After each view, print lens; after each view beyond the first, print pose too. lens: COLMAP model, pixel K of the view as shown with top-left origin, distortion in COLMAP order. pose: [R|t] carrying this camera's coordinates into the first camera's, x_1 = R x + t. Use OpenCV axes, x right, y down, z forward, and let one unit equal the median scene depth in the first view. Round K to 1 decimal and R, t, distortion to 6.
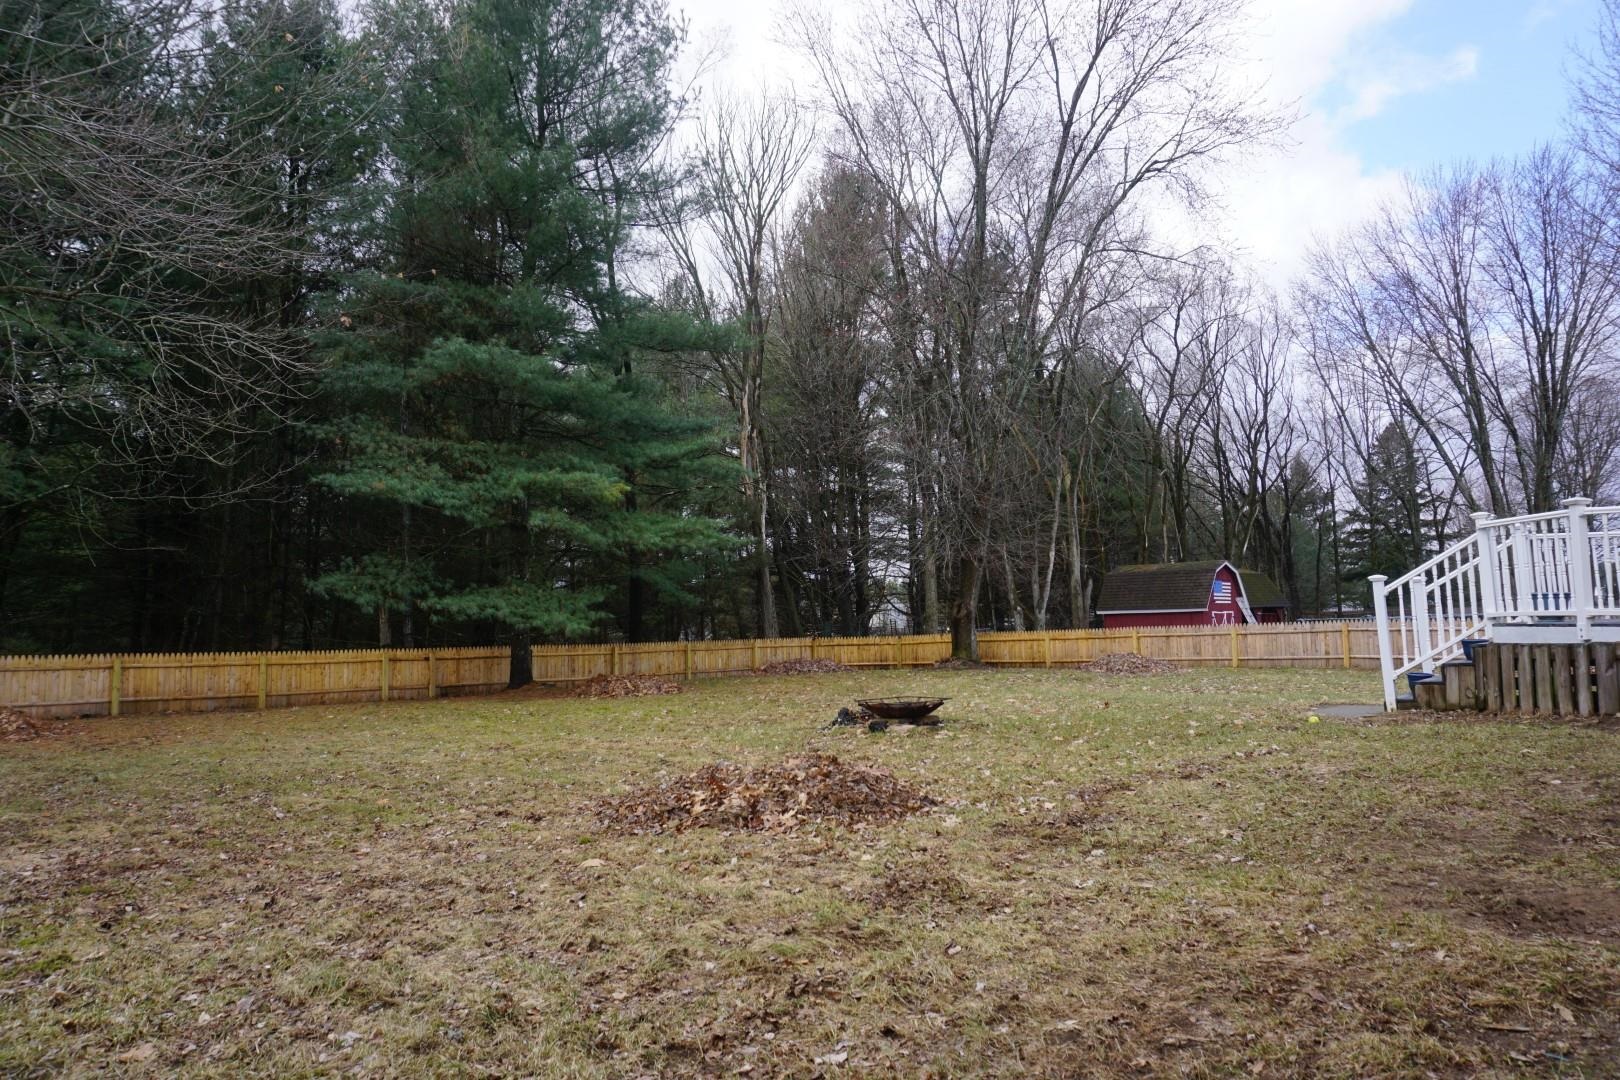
lens RADIAL K [[1082.8, 0, 810.0], [0, 1082.8, 540.0], [0, 0, 1]] dist [-0.069175, 0.030079]
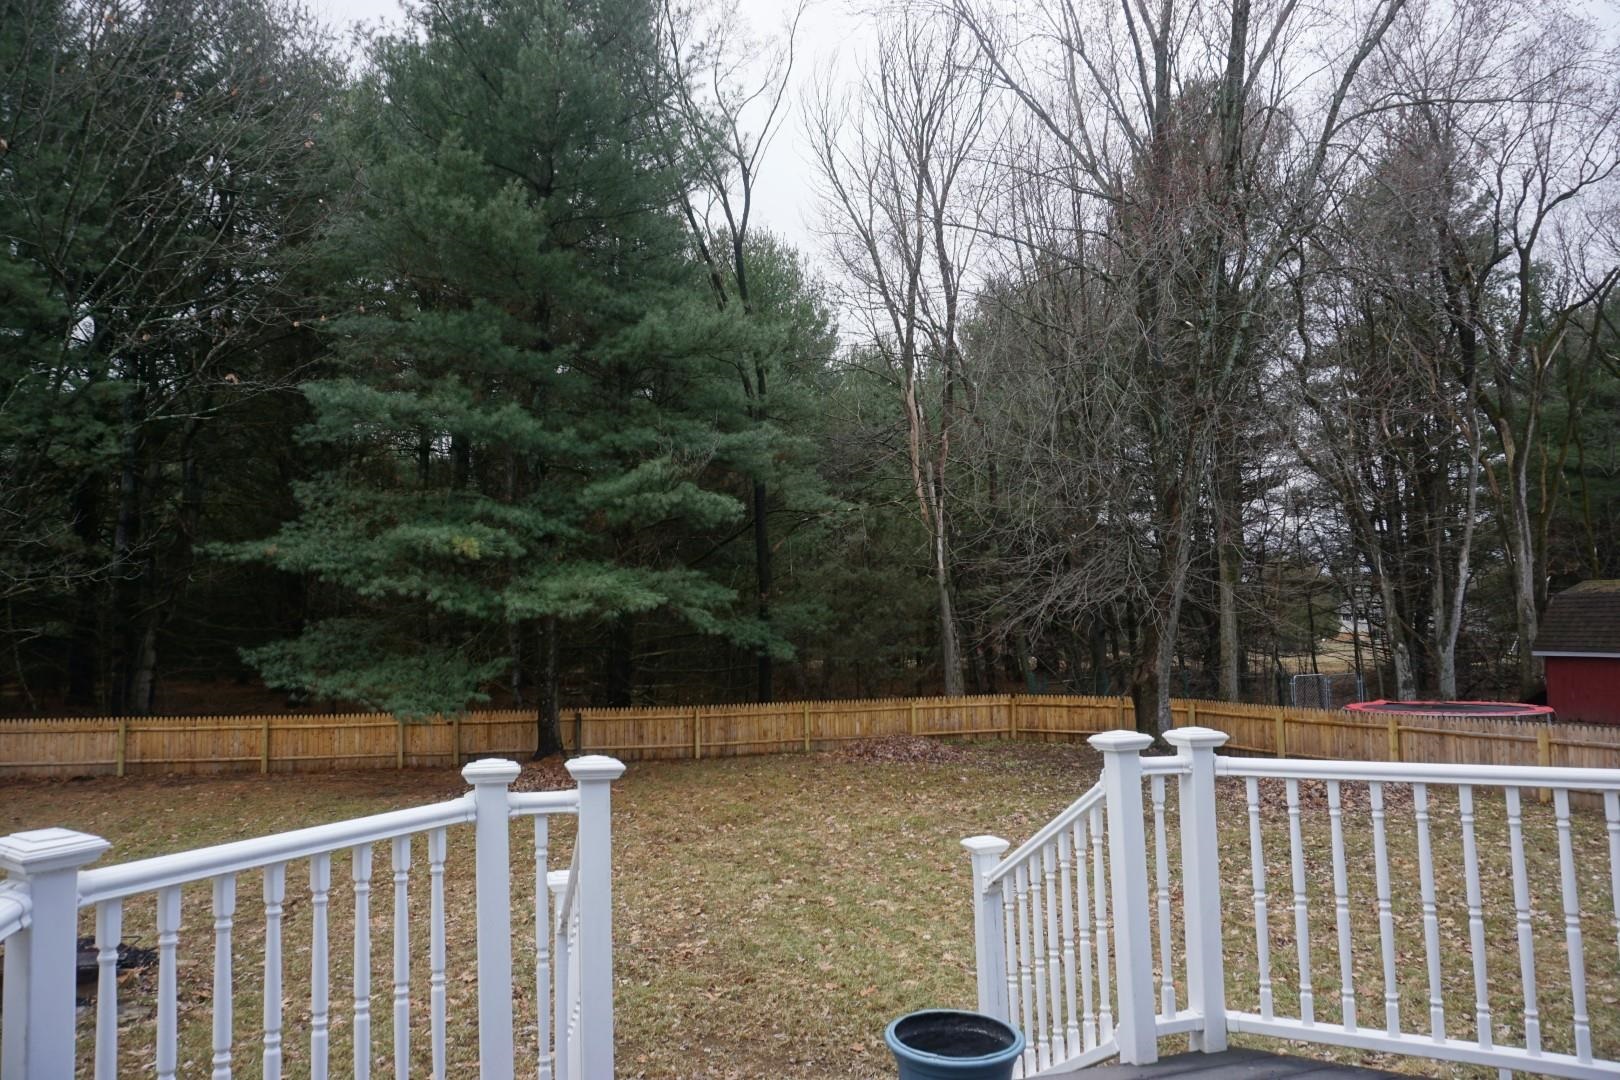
lens RADIAL K [[1082.8, 0, 810.0], [0, 1082.8, 540.0], [0, 0, 1]] dist [-0.069175, 0.030079]
pose [[0.860212, -0.031871, -0.508940, 0.392678], [0.036310, 0.999340, -0.001210, -0.035509], [0.508642, -0.017439, 0.860801, 0.374822]]
